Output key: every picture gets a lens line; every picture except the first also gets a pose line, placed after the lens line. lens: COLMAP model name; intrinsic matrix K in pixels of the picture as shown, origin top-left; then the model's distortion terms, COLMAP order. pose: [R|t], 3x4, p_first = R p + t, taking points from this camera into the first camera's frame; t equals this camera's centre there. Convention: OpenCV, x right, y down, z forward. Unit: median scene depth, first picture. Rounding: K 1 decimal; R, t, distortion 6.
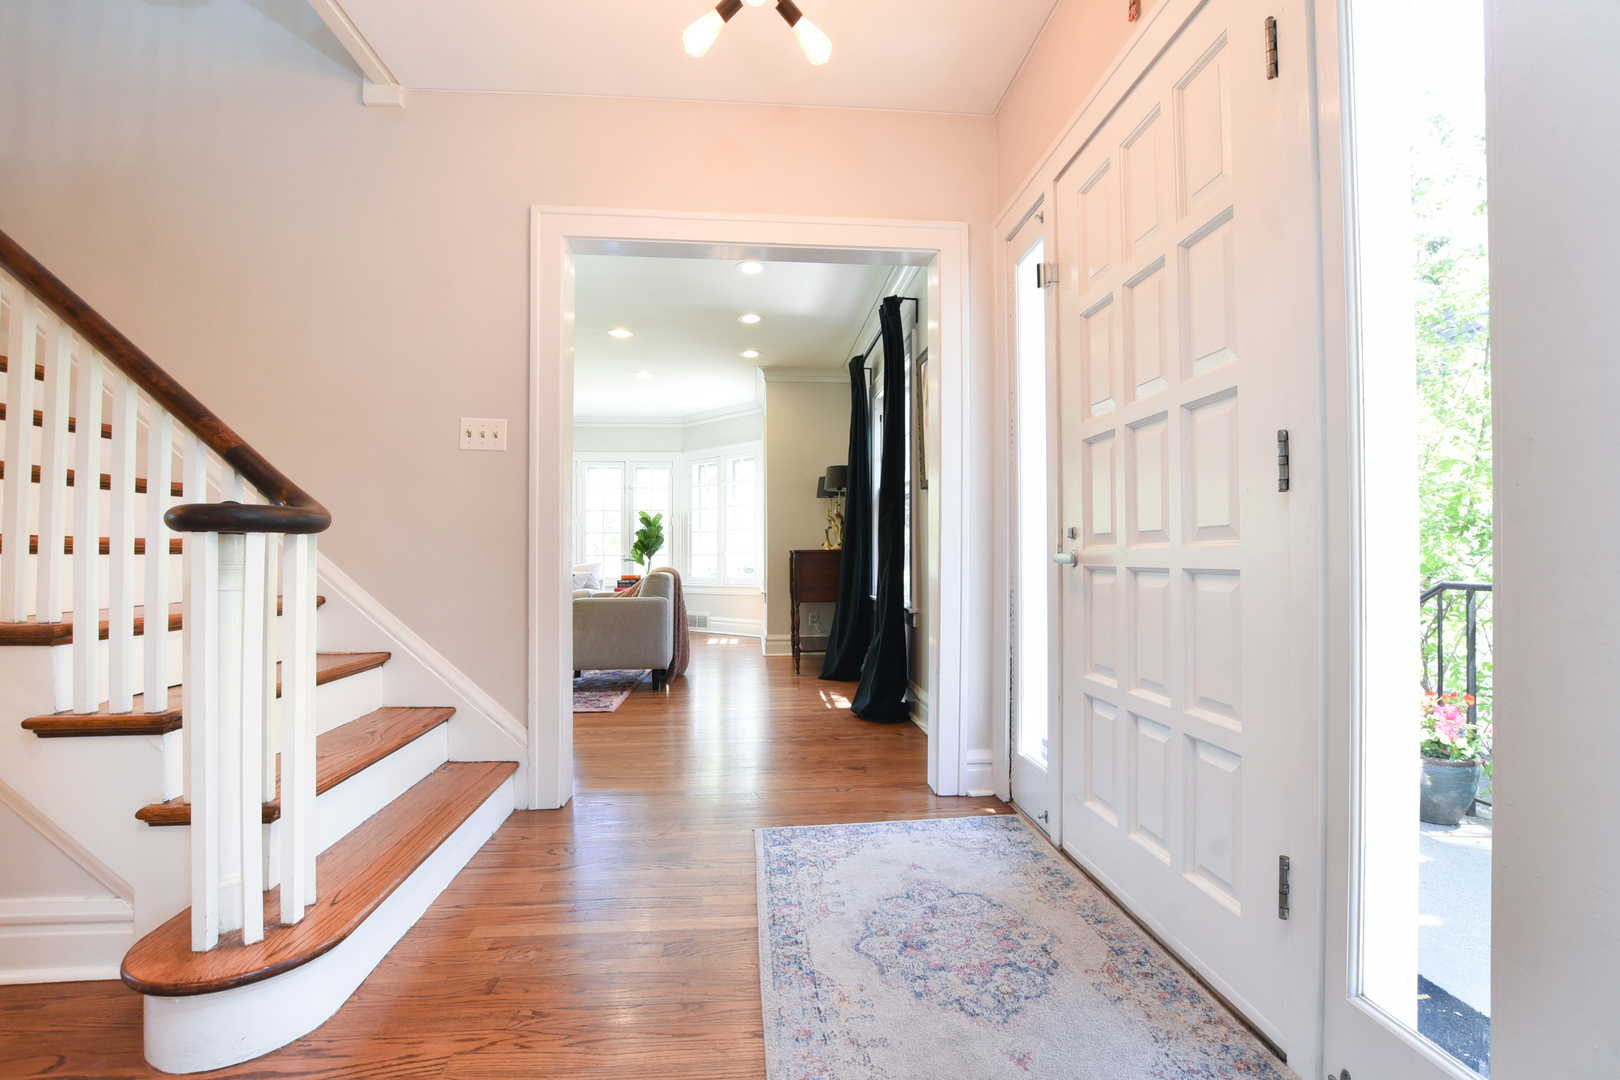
lens RADIAL K [[709.0, 0, 812.4], [0, 709.0, 544.1], [0, 0, 1]] dist [-0.030182, 0.002351]
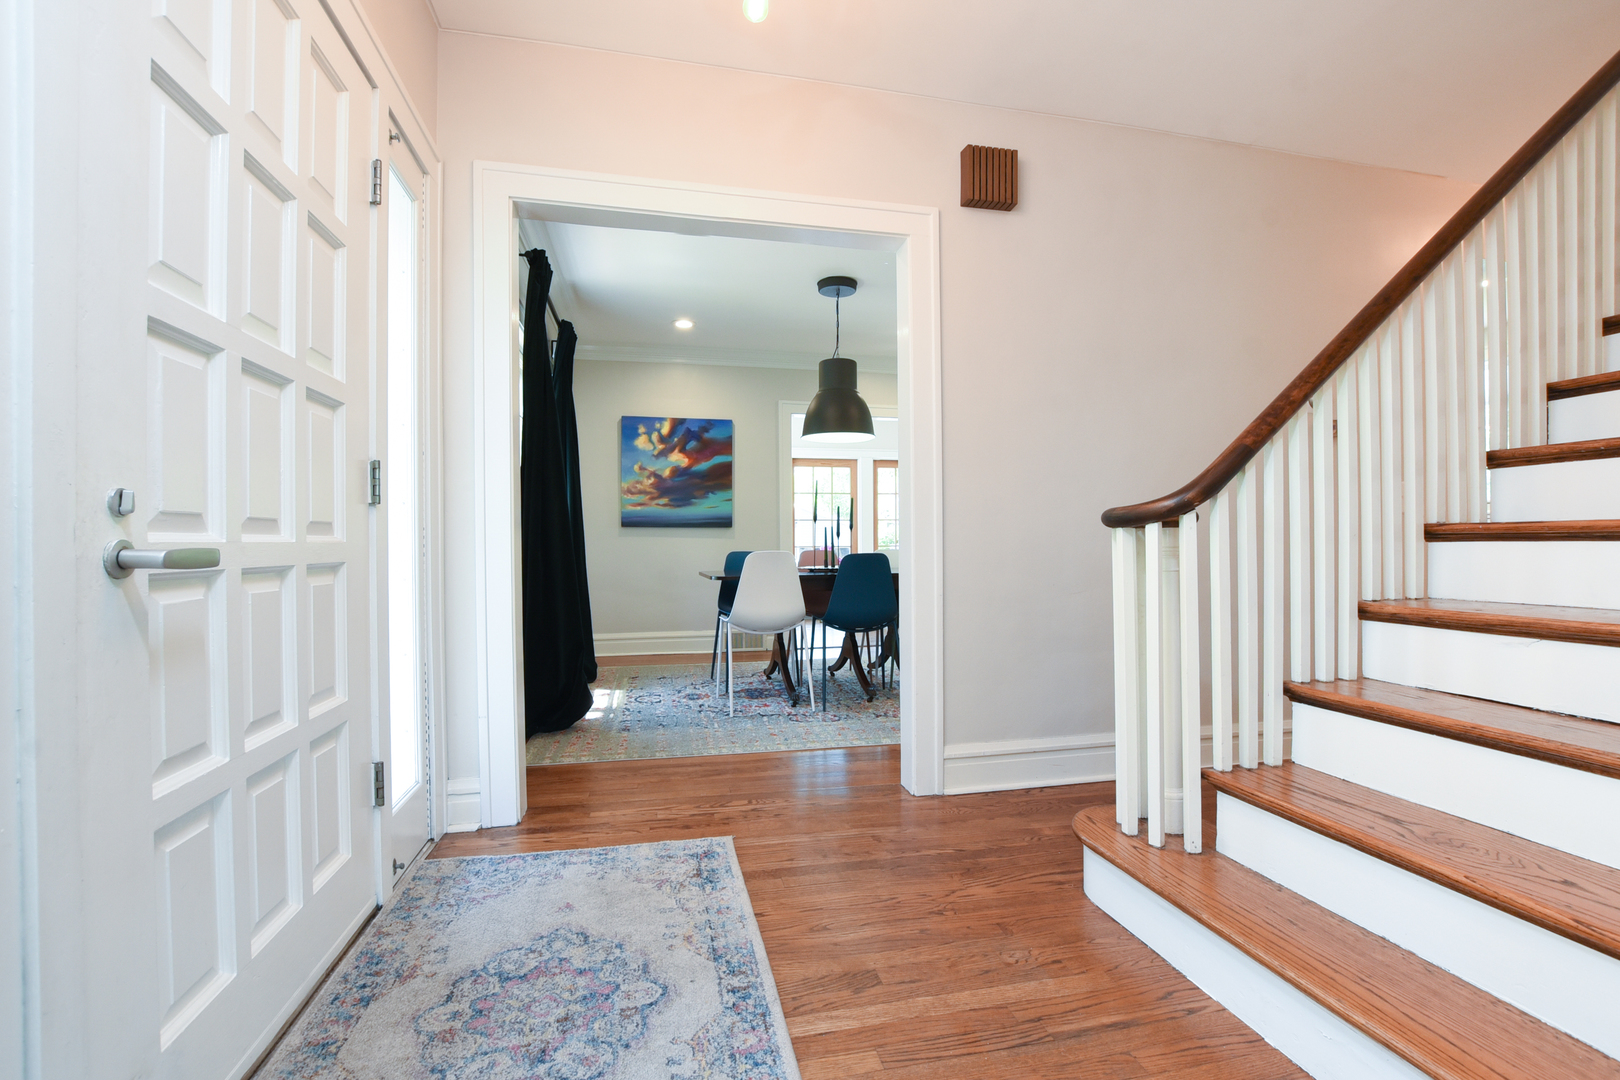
lens RADIAL K [[709.0, 0, 806.1], [0, 709.0, 543.7], [0, 0, 1]] dist [-0.030182, 0.002351]
pose [[-0.993286, 0.005816, -0.115535, -0.009730], [0.007588, 0.999860, -0.014902, 0.016382], [0.115432, -0.015679, -0.993192, 1.216098]]
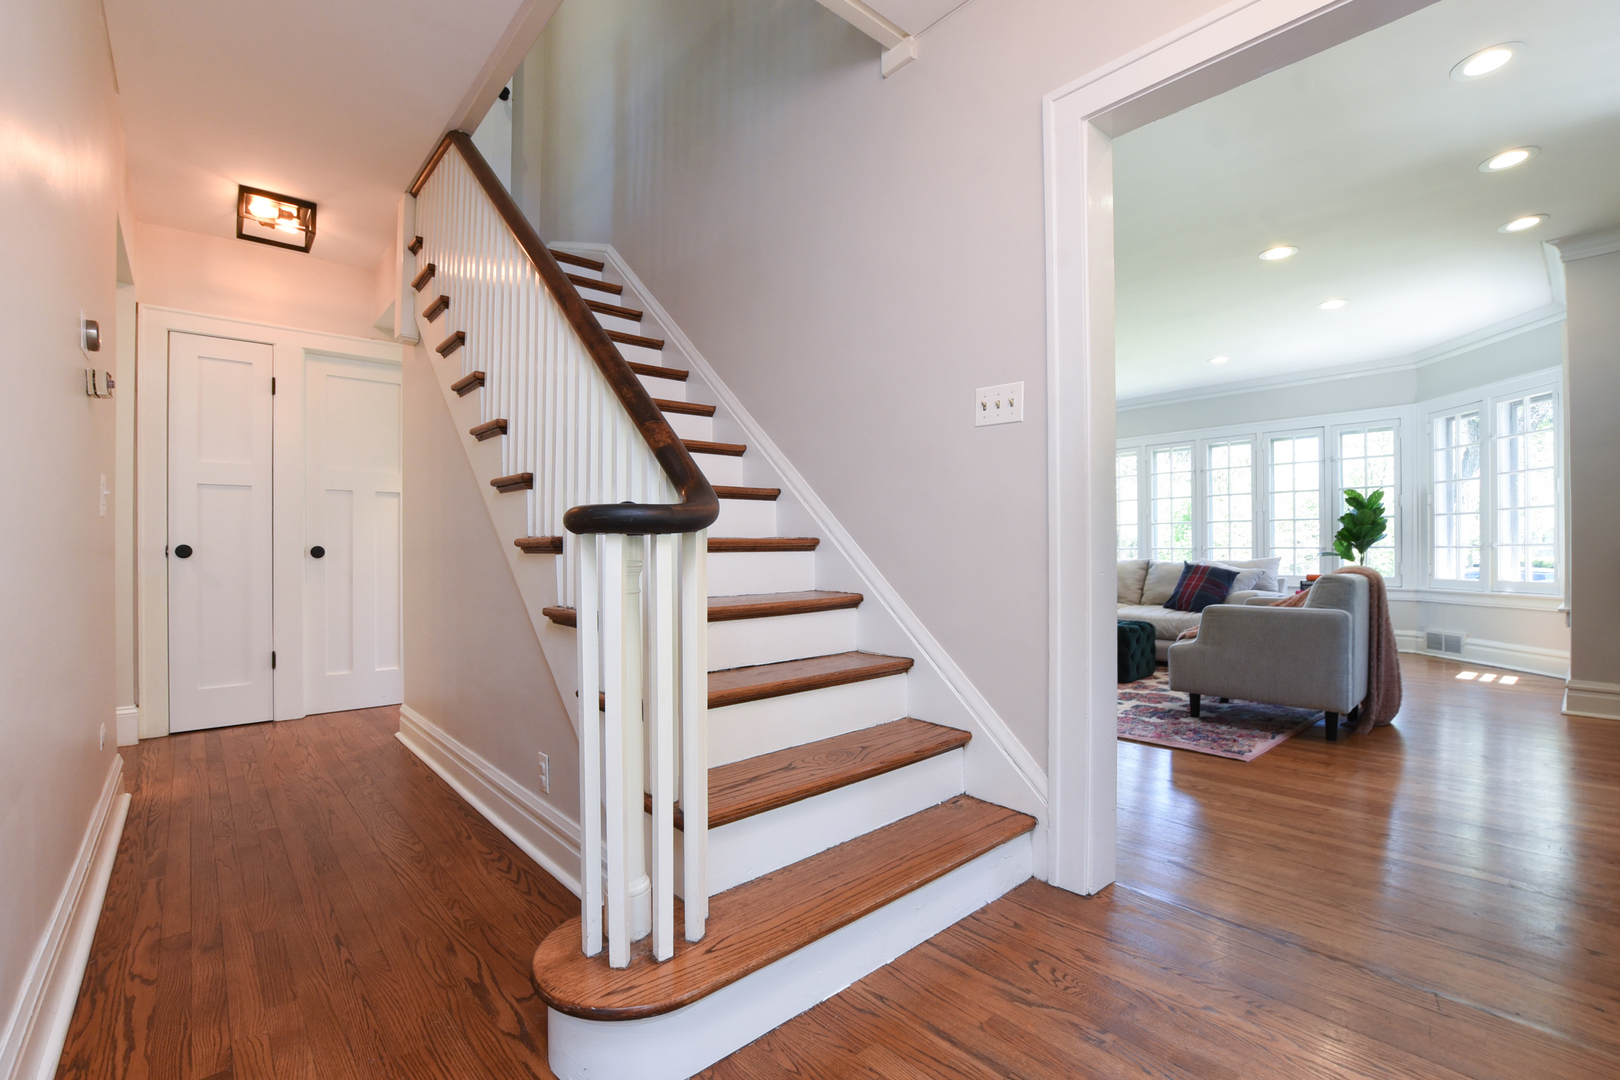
lens RADIAL K [[709.0, 0, 817.1], [0, 709.0, 546.1], [0, 0, 1]] dist [-0.030182, 0.002351]
pose [[0.593400, -0.003820, -0.804898, 0.065432], [0.015992, 0.999847, 0.007044, -0.001283], [0.804749, -0.017052, 0.593371, 0.341083]]
